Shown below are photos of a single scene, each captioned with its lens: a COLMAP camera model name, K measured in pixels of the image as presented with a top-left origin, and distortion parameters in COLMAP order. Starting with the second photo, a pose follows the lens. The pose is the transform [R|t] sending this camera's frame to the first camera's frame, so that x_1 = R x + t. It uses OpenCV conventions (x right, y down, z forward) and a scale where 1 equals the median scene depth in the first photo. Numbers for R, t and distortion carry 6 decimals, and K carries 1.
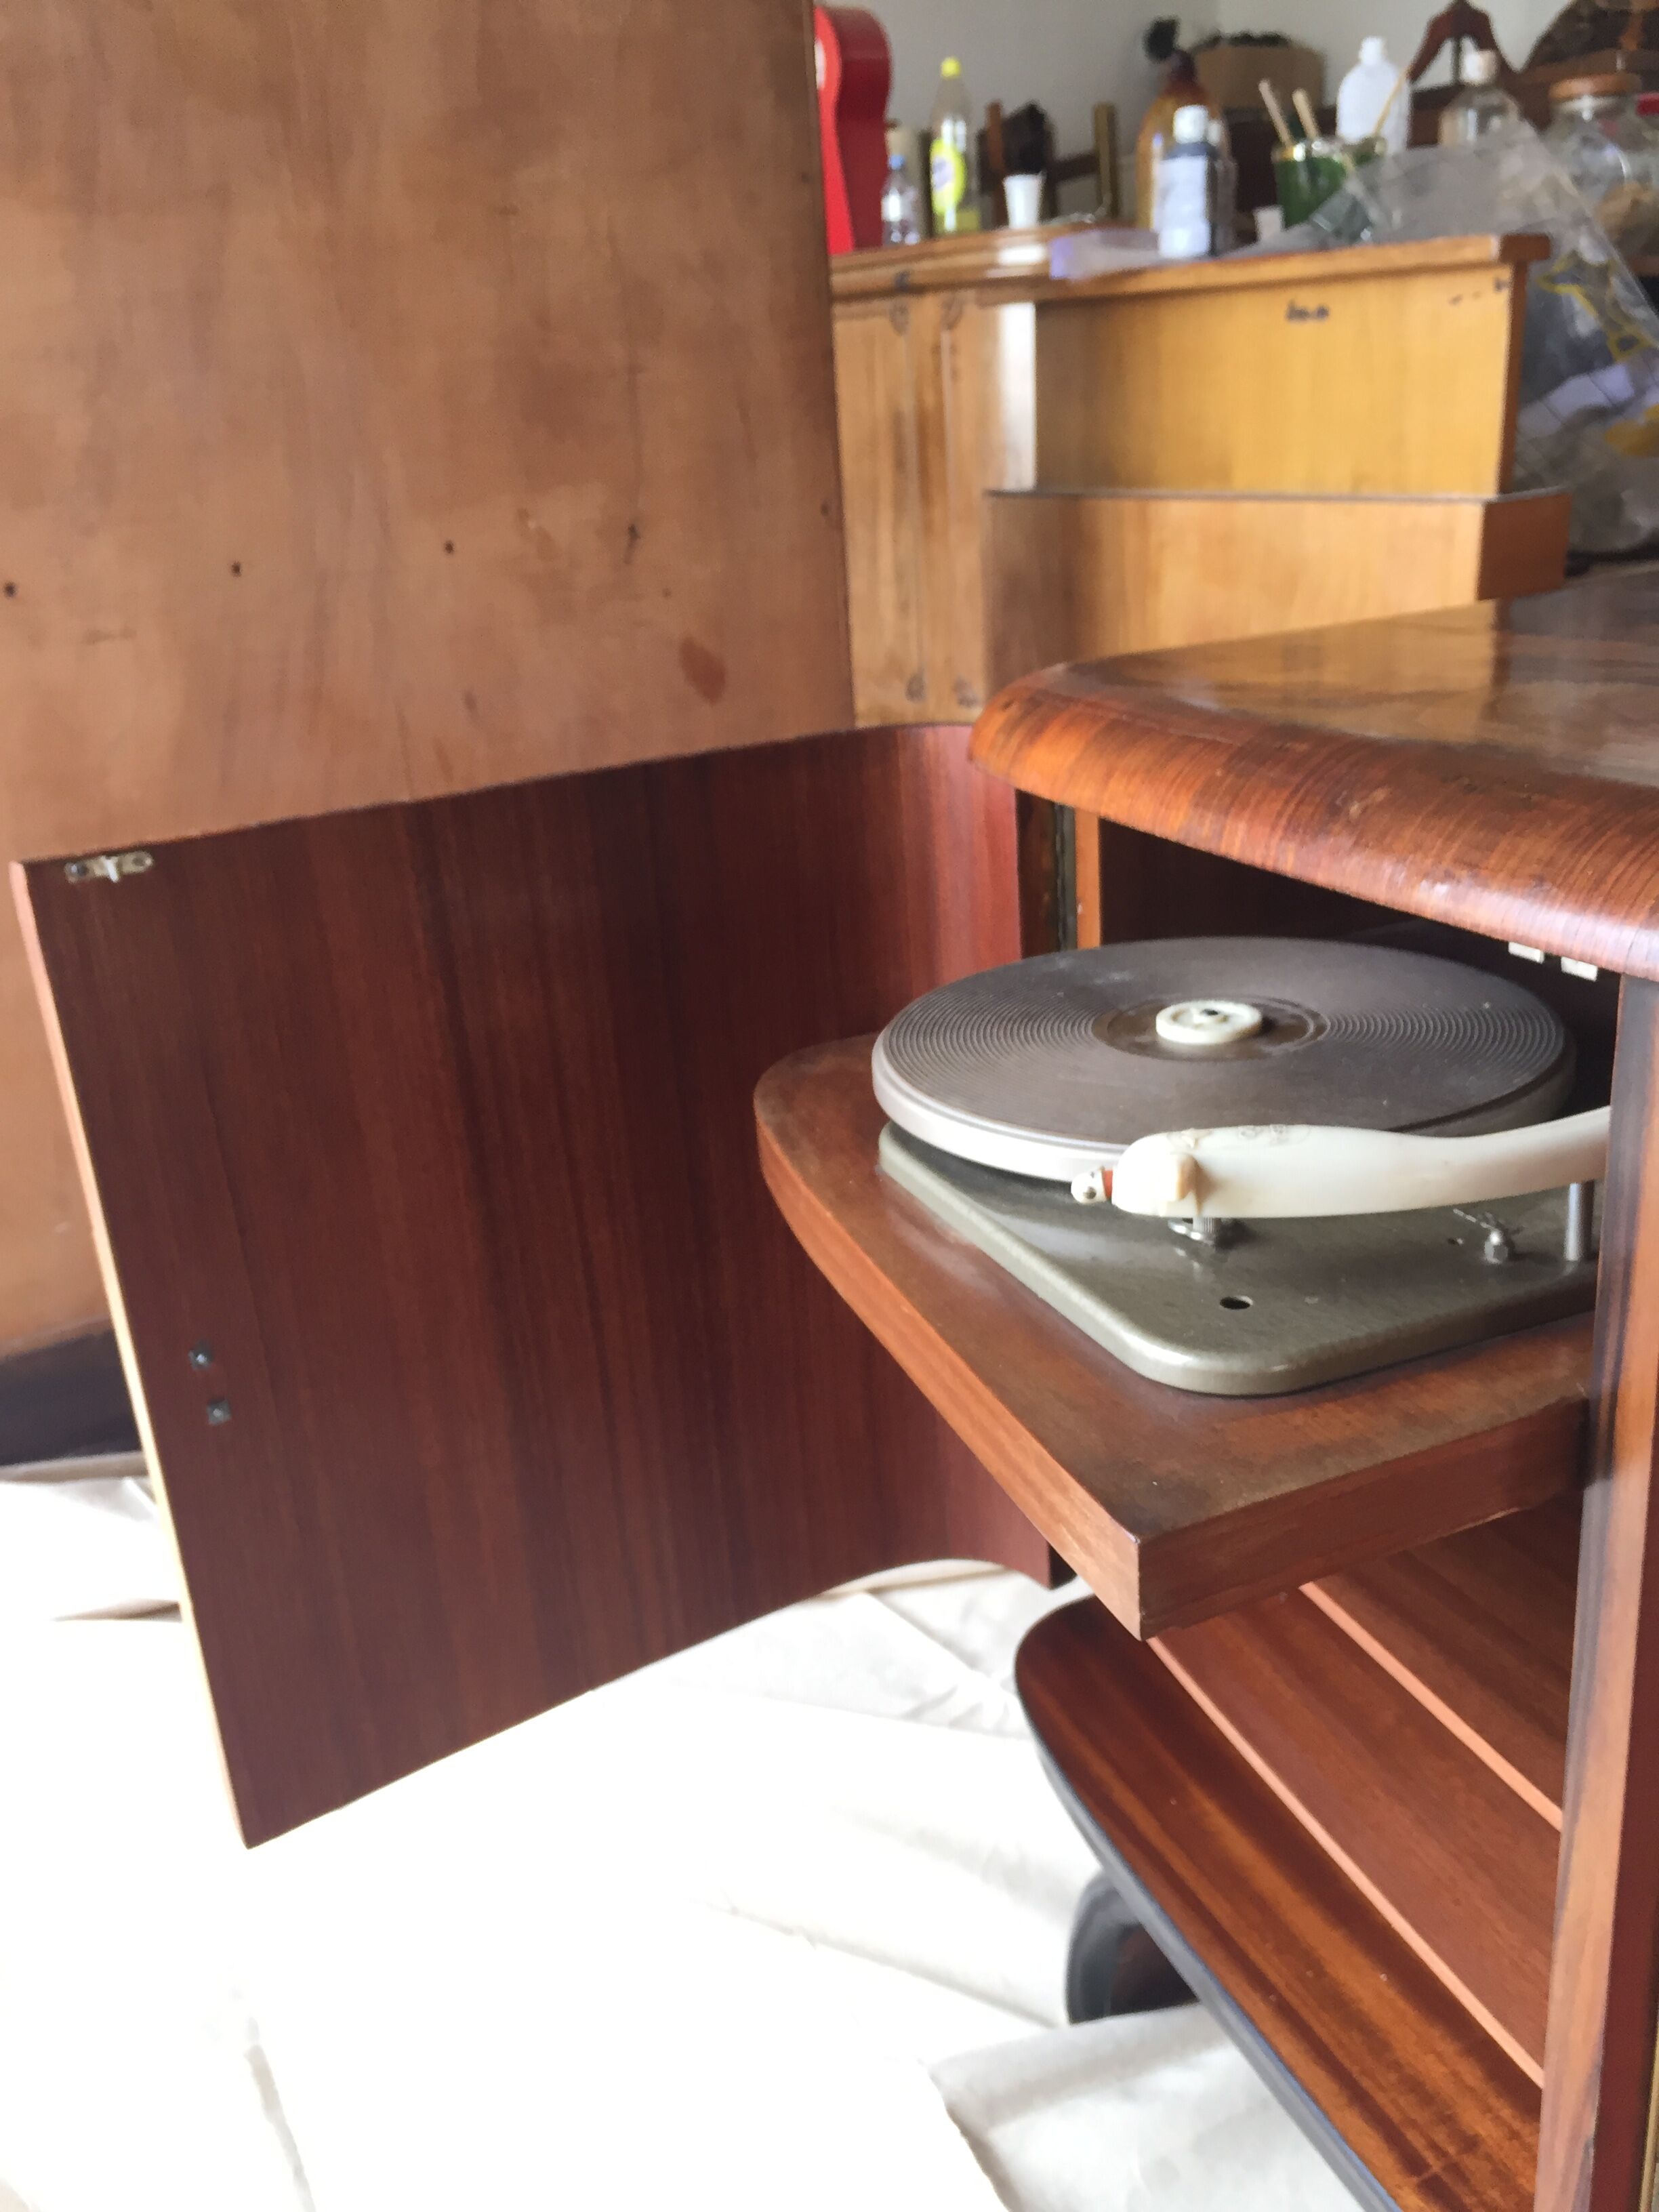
lens RADIAL K [[1852.3, 0, 827.3], [0, 1852.3, 1118.0], [0, 0, 1]] dist [0.092312, -0.125355]
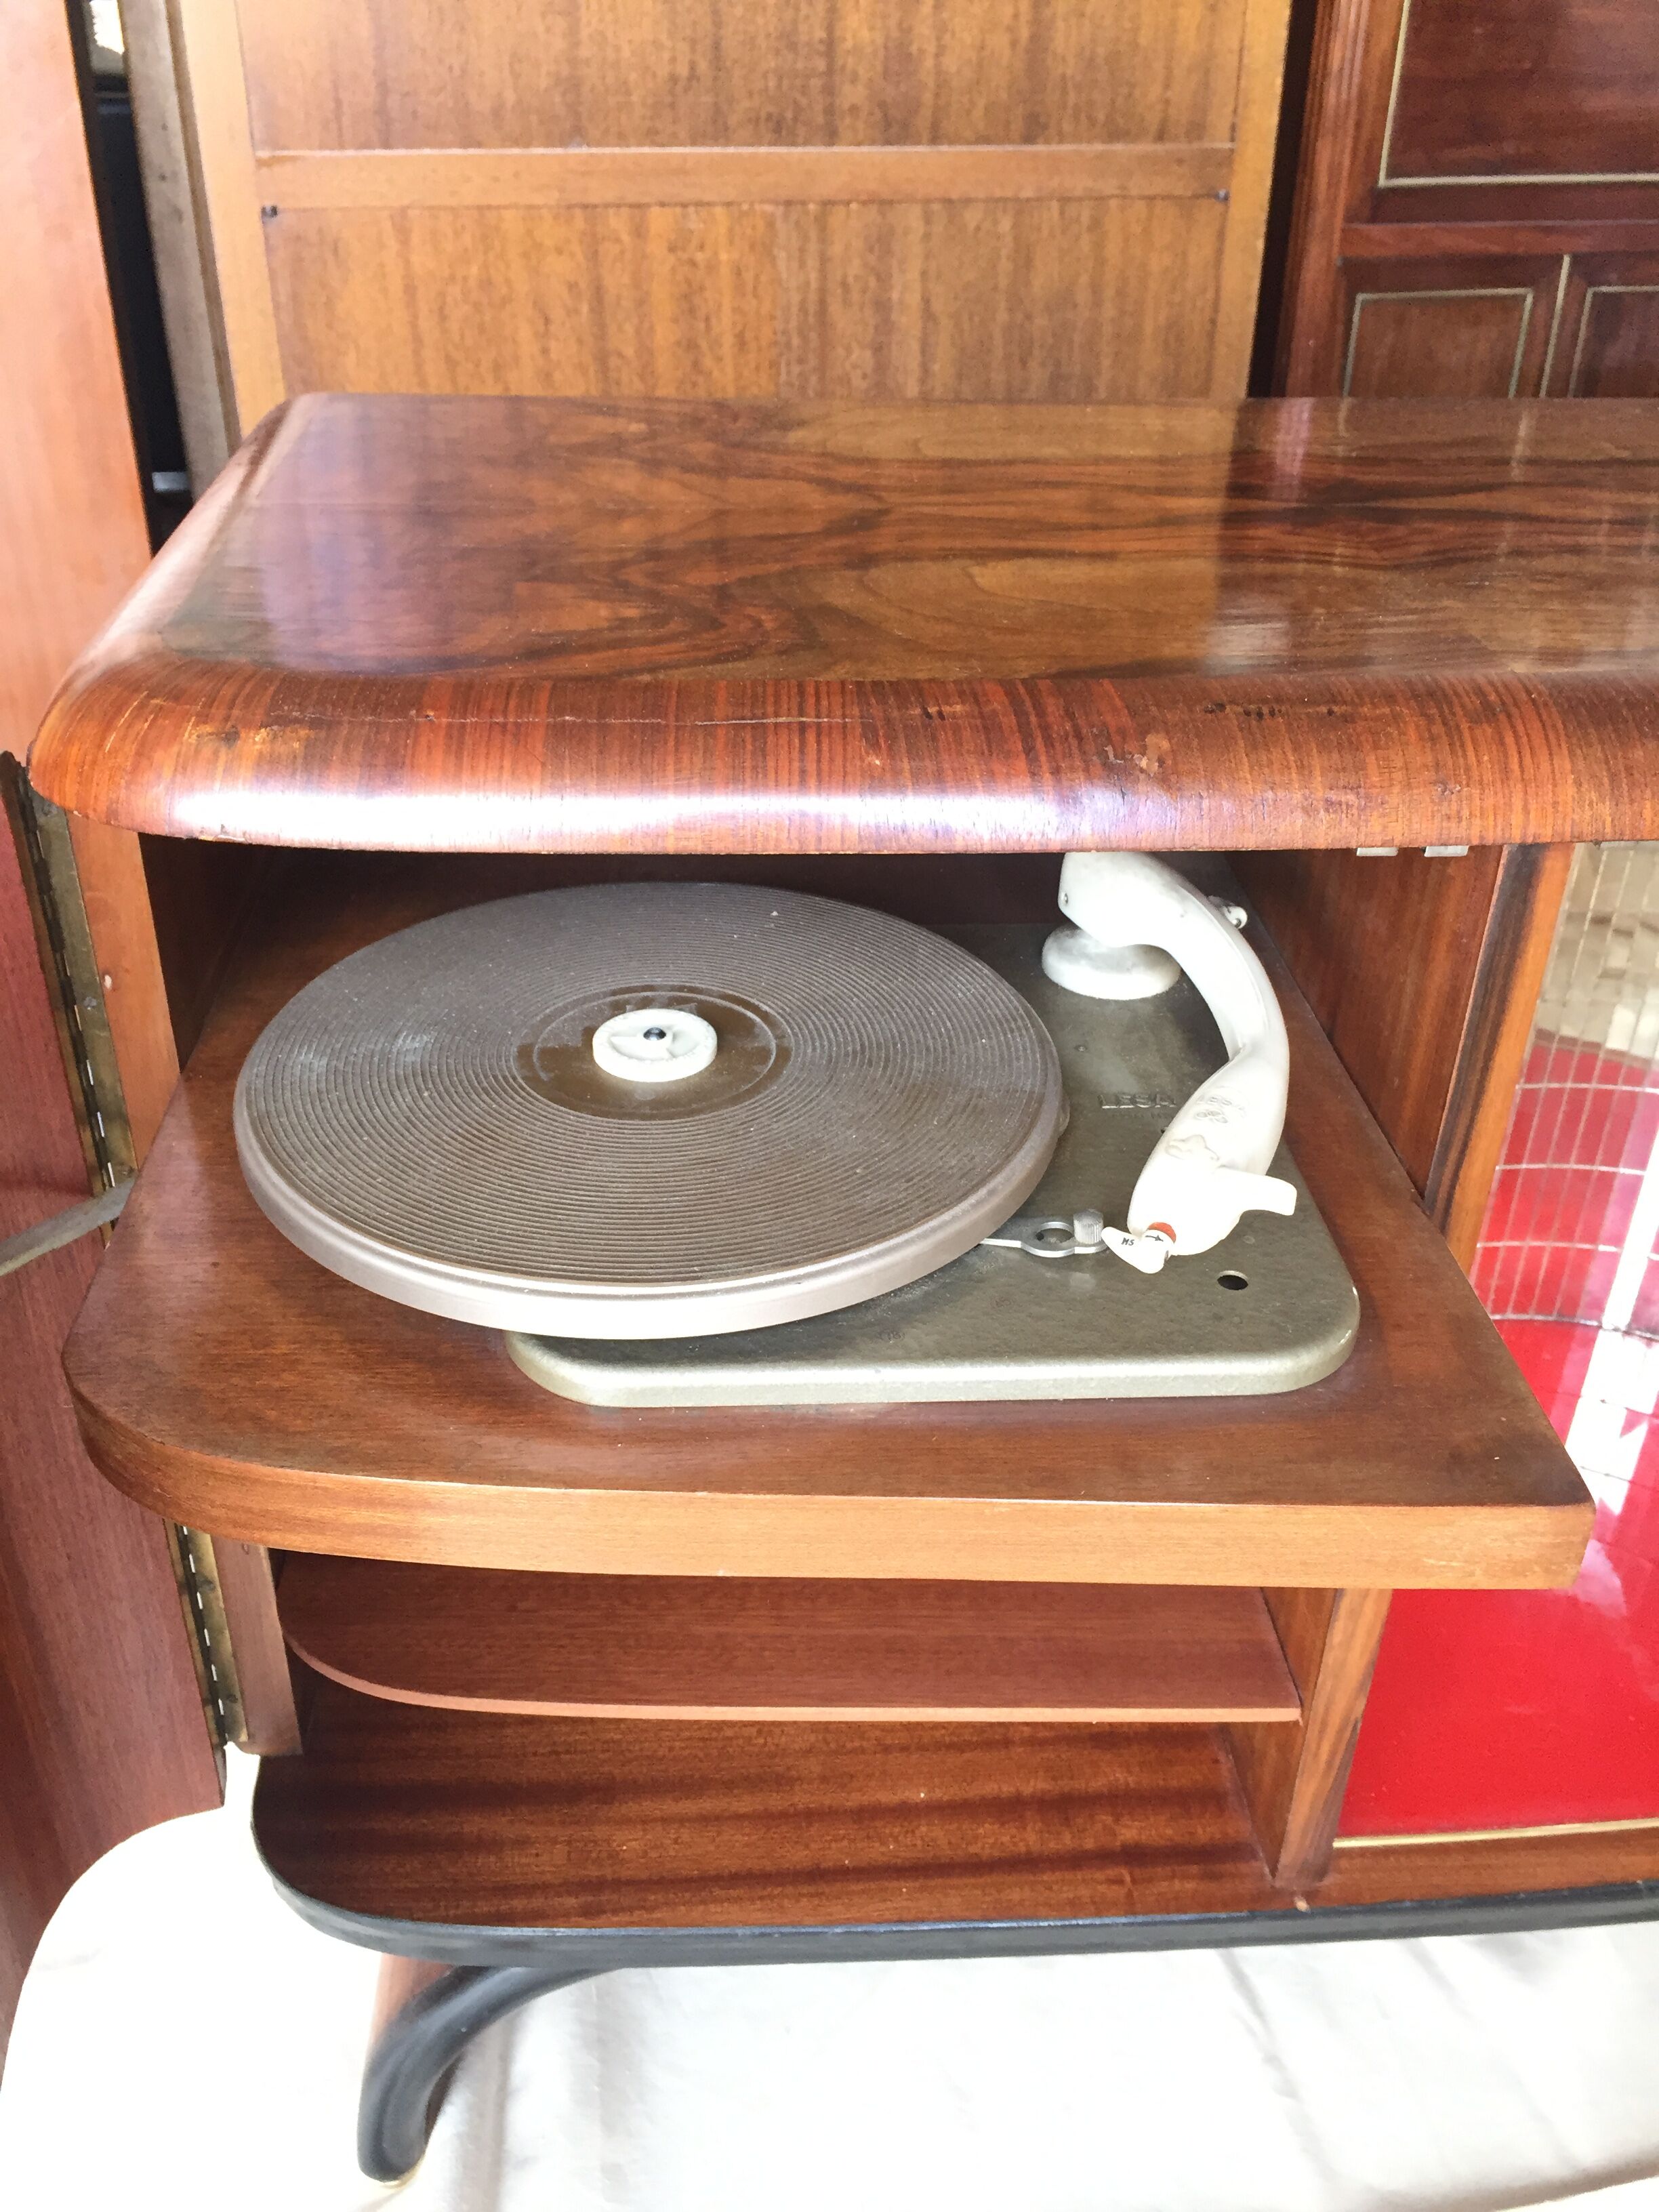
lens RADIAL K [[1852.3, 0, 833.5], [0, 1852.3, 1090.7], [0, 0, 1]] dist [0.092312, -0.125355]
pose [[0.320868, -0.425301, 0.846264, -0.648594], [0.294053, 0.894089, 0.337844, -0.394092], [-0.900320, 0.140443, 0.411946, 0.809868]]
